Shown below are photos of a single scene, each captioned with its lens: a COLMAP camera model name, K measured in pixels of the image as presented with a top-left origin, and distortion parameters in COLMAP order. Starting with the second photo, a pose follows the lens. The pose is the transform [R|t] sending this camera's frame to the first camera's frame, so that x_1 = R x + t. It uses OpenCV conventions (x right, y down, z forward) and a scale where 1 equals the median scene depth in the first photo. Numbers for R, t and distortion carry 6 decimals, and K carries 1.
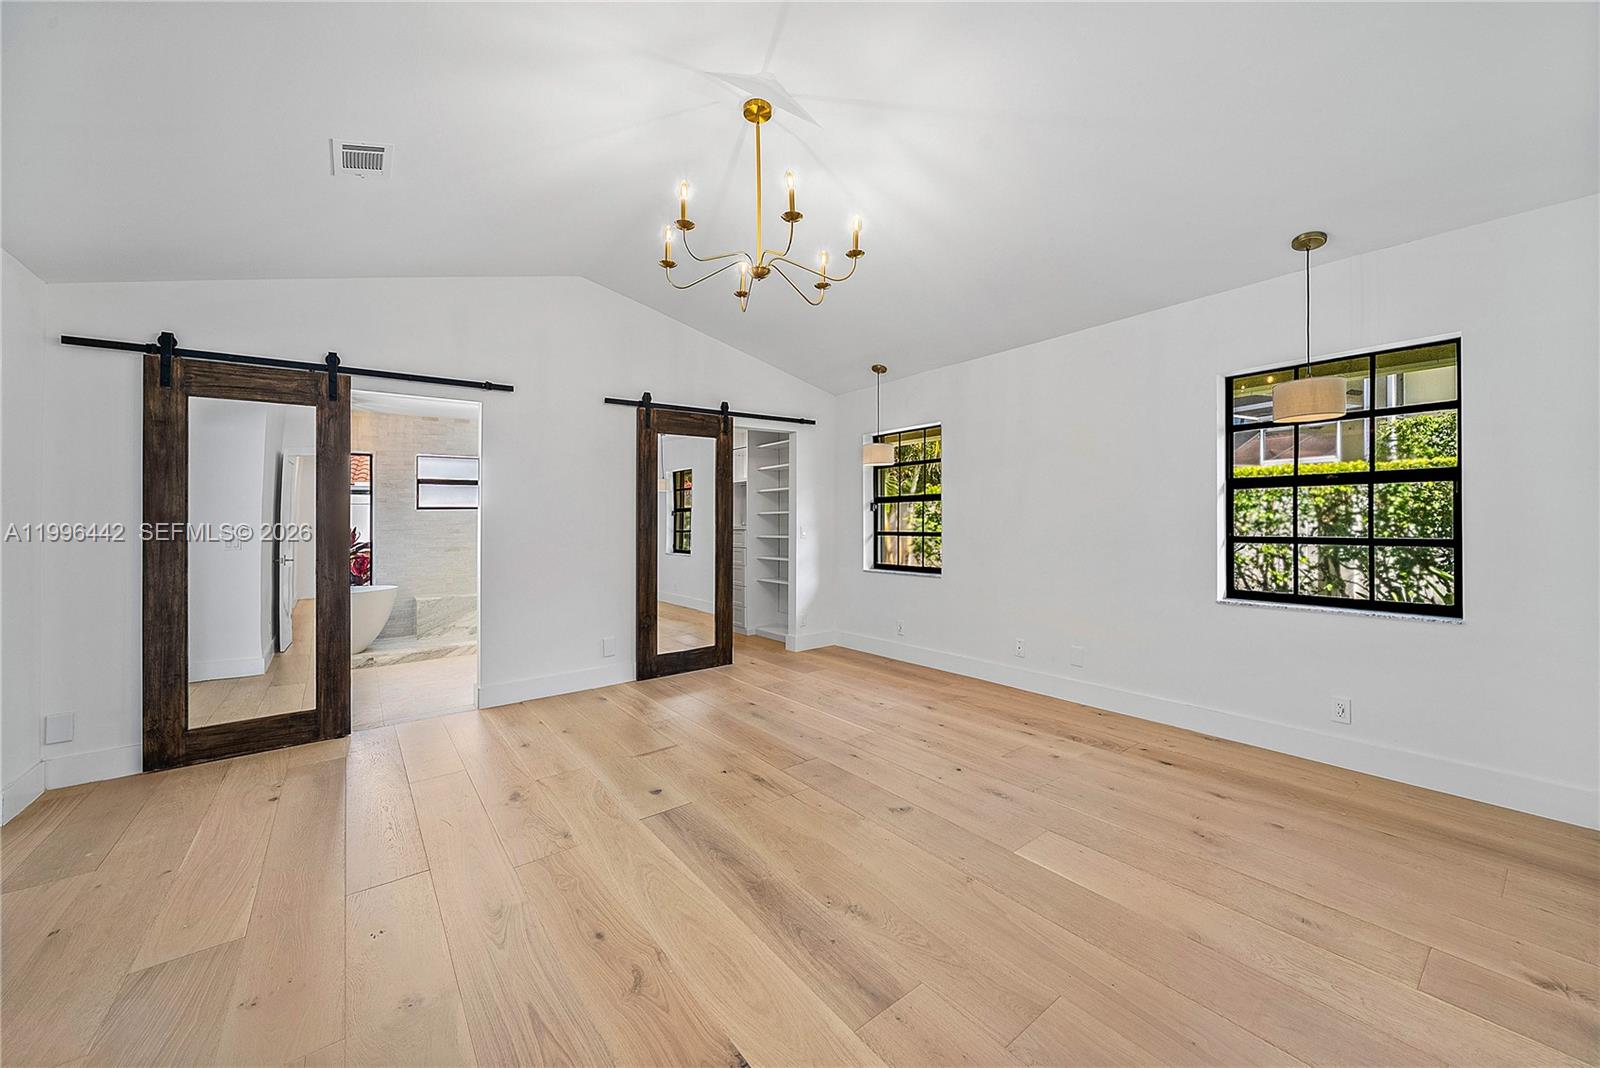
lens RADIAL K [[597.4, 0, 800.0], [0, 597.4, 534.0], [0, 0, 1]] dist [-0.000379, 0.000002]
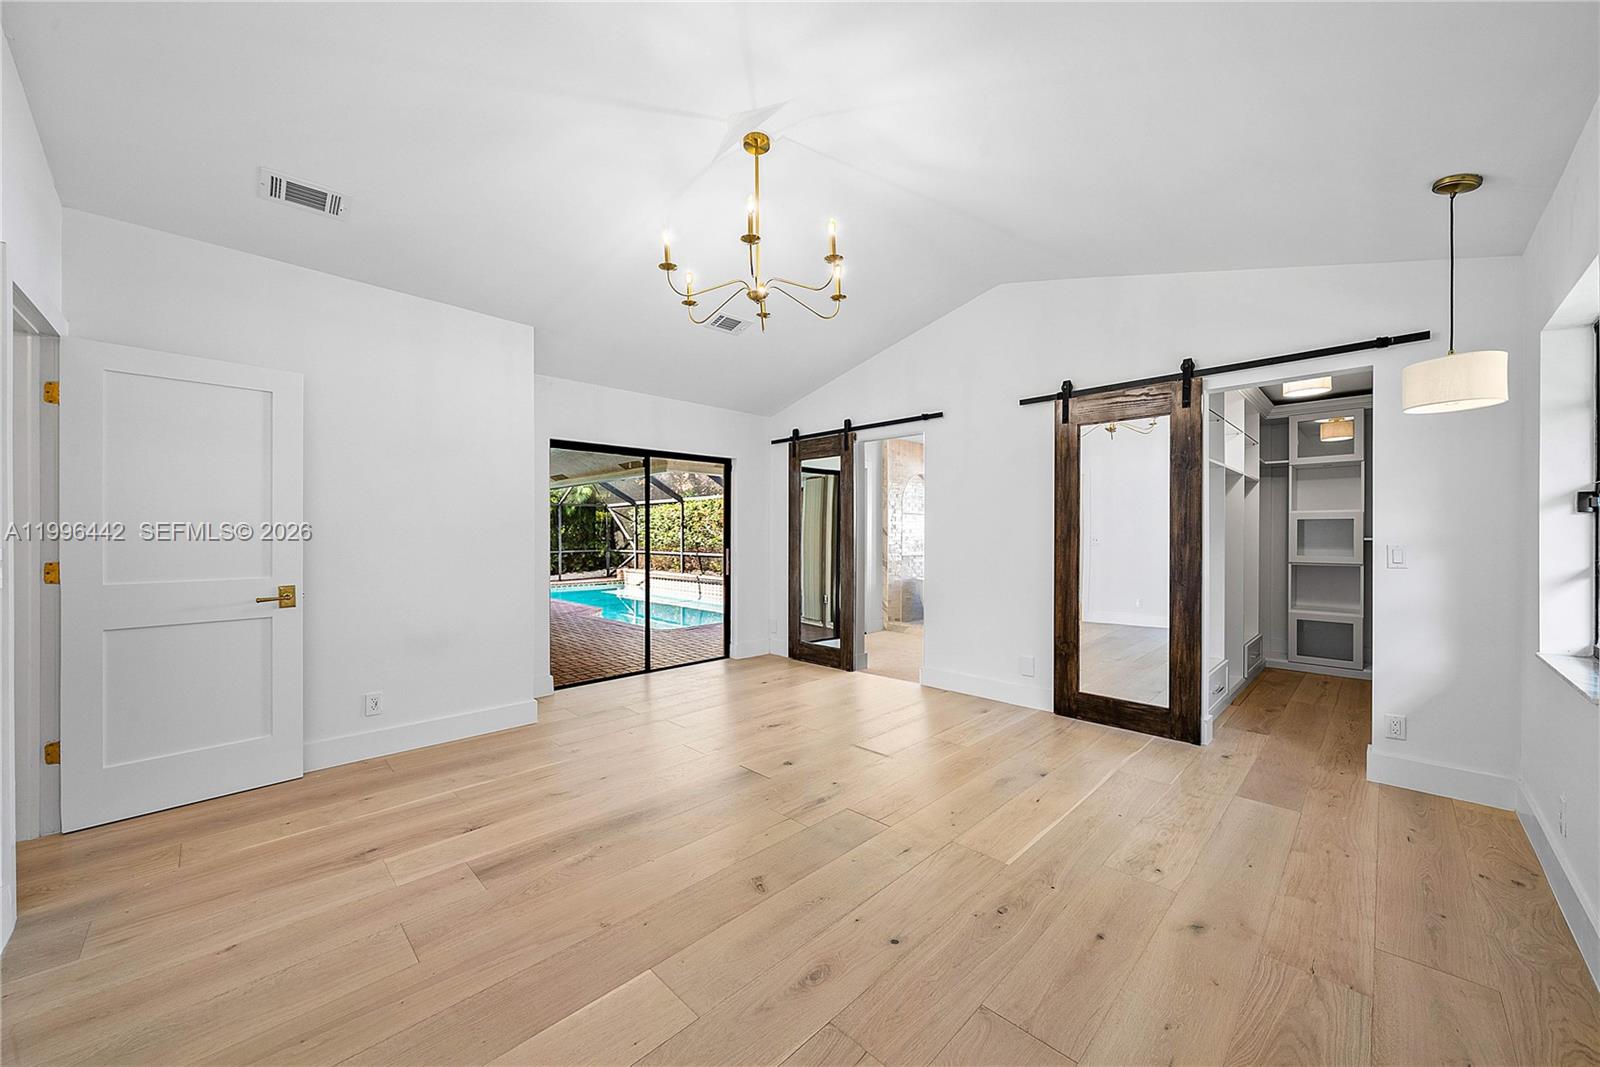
lens RADIAL K [[591.0, 0, 795.0], [0, 591.0, 526.3], [0, 0, 1]] dist [0.000433, 0.000001]
pose [[0.129424, 0.006891, -0.991565, 0.666429], [-0.021032, 0.999770, 0.004203, -0.029184], [0.991366, 0.020311, 0.129539, 0.627656]]
